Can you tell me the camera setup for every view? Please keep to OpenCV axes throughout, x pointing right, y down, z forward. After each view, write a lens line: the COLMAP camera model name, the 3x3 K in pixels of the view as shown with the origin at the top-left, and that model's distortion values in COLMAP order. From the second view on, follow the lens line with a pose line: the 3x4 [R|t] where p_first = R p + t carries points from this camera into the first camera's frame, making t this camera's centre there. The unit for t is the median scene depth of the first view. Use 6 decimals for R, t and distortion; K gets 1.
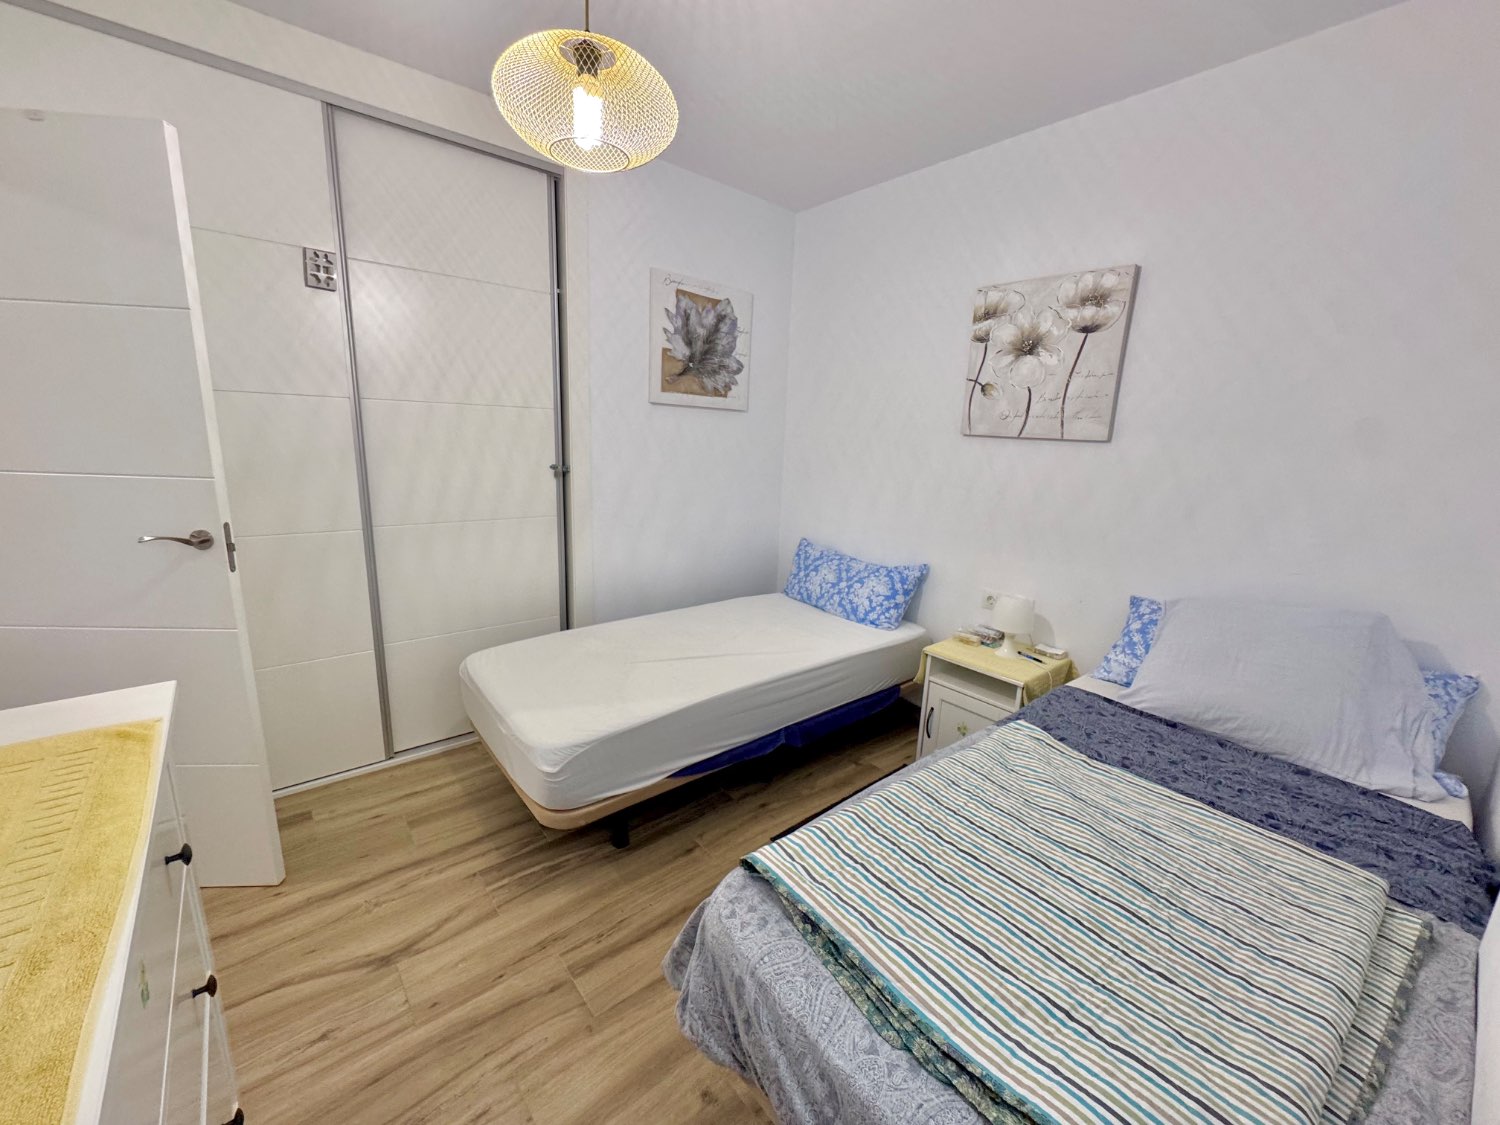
lens RADIAL K [[603.0, 0, 750.0], [0, 603.0, 562.5], [0, 0, 1]] dist [-0.002714, 0.000618]
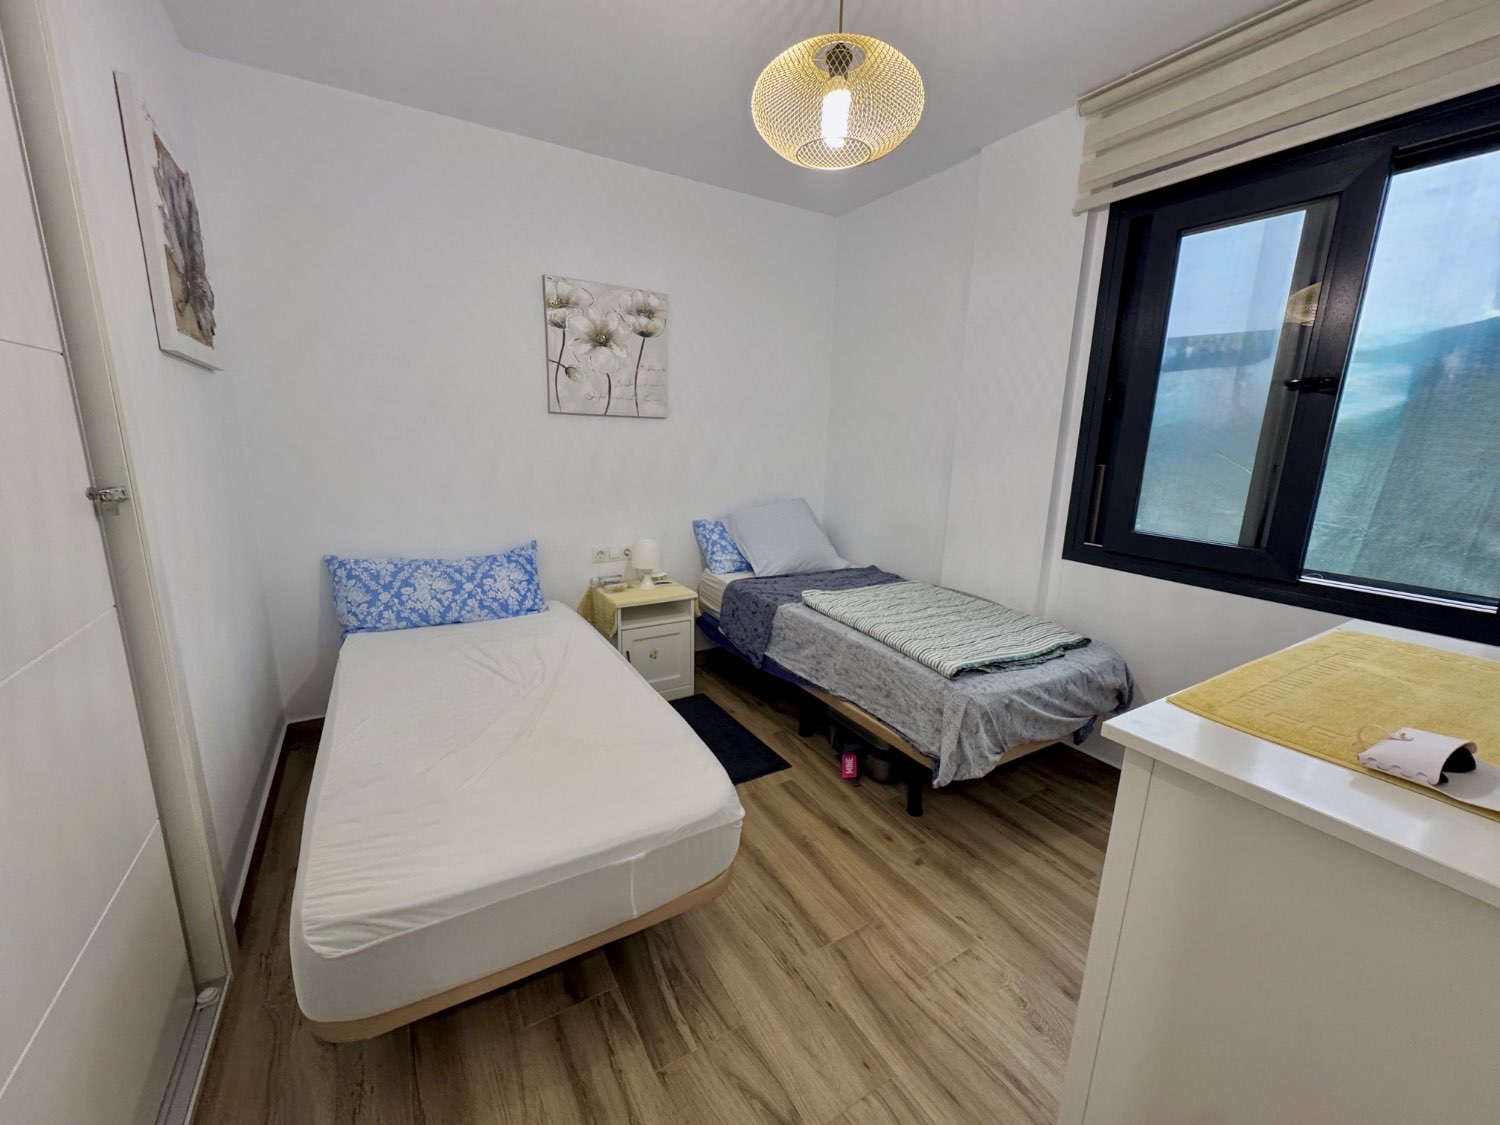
lens RADIAL K [[603.0, 0, 750.0], [0, 603.0, 562.5], [0, 0, 1]] dist [-0.002714, 0.000618]
pose [[0.152402, -0.243651, 0.957814, -0.769806], [0.193035, 0.957808, 0.212935, -0.130622], [-0.969284, 0.152440, 0.193005, 0.551637]]
